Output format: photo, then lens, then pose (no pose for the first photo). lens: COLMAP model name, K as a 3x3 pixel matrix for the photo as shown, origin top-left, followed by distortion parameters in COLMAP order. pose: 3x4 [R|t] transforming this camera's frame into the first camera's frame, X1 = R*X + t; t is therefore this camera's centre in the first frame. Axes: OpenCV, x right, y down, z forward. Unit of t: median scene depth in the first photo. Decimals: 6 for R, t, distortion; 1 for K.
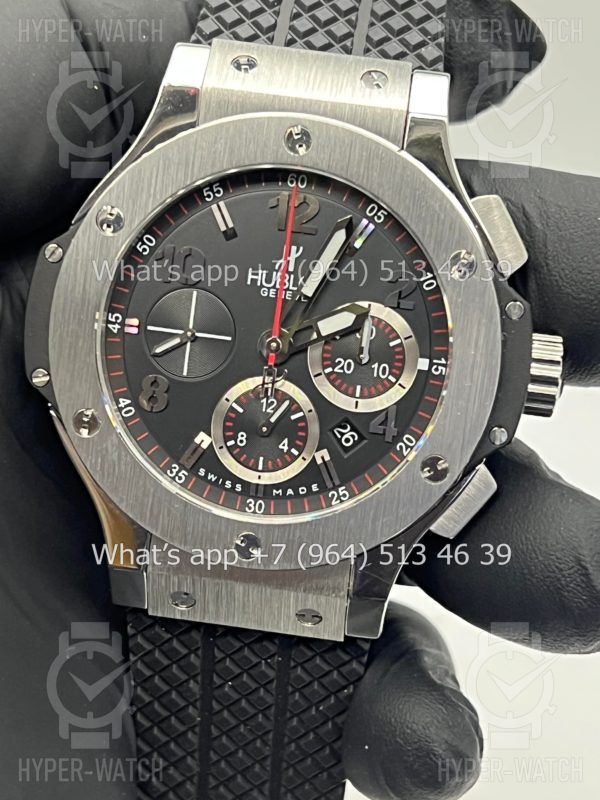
lens RADIAL K [[1772.2, 0, 303.3], [0, 1772.2, 400.6], [0, 0, 1]] dist [0.141844, 0.000000]
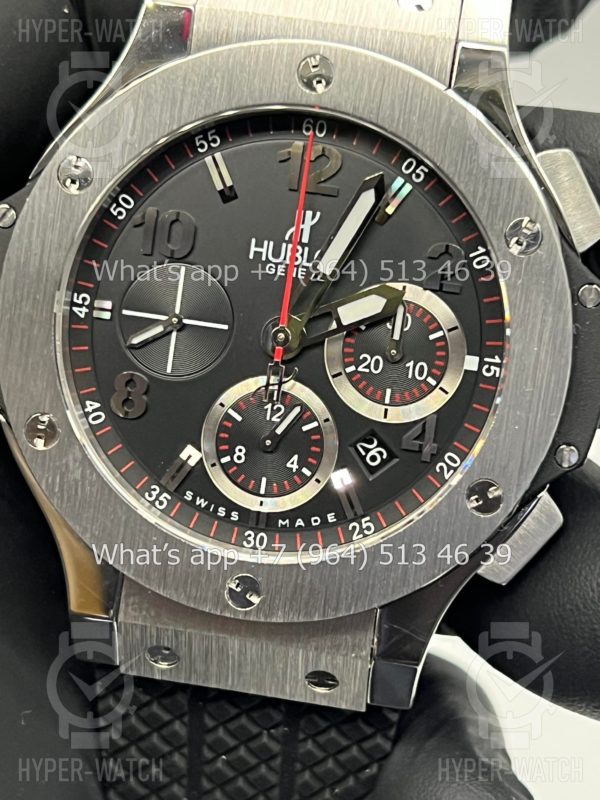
lens RADIAL K [[1772.2, 0, 294.7], [0, 1772.2, 399.2], [0, 0, 1]] dist [0.141844, 0.000000]
pose [[0.999514, 0.014858, -0.027388, 0.011113], [-0.014857, 0.999890, 0.000251, -0.003556], [0.027388, 0.000156, 0.999625, 0.212006]]
